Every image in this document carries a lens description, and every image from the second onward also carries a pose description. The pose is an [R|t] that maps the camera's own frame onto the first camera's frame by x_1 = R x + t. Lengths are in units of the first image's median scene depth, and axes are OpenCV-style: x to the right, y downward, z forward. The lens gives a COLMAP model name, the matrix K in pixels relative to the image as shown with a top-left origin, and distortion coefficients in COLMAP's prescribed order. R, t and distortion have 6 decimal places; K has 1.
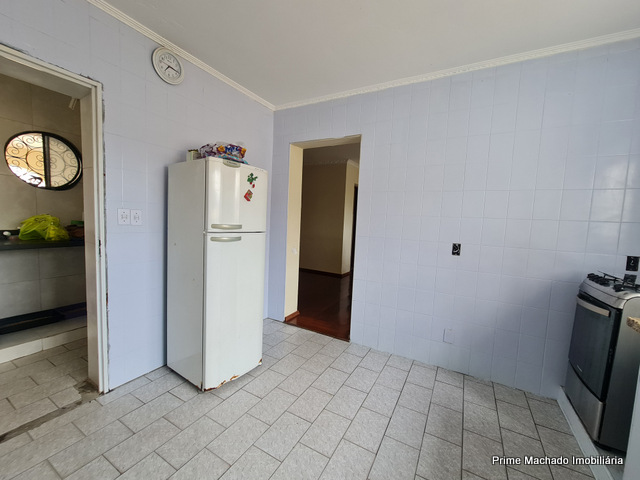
lens RADIAL K [[262.5, 0, 320.9], [0, 262.5, 240.7], [0, 0, 1]] dist [-0.003563, 0.001150]
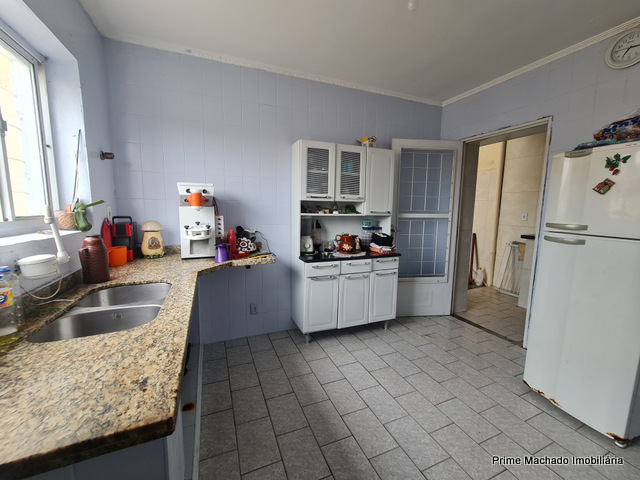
lens RADIAL K [[262.5, 0, 321.2], [0, 262.5, 240.3], [0, 0, 1]] dist [-0.003563, 0.001150]
pose [[-0.612464, 0.043101, -0.789322, 0.827815], [-0.107956, 0.984597, 0.137531, -0.038369], [0.783092, 0.169445, -0.598377, 0.858535]]
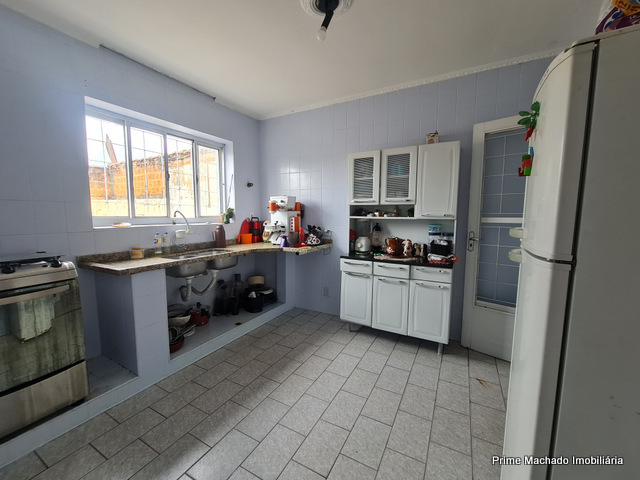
lens RADIAL K [[262.5, 0, 319.2], [0, 262.5, 239.8], [0, 0, 1]] dist [-0.003563, 0.001150]
pose [[-0.998553, -0.049373, -0.021332, 0.074218], [-0.052456, 0.981614, 0.183526, -0.112946], [0.011879, 0.184379, -0.982783, 1.467801]]
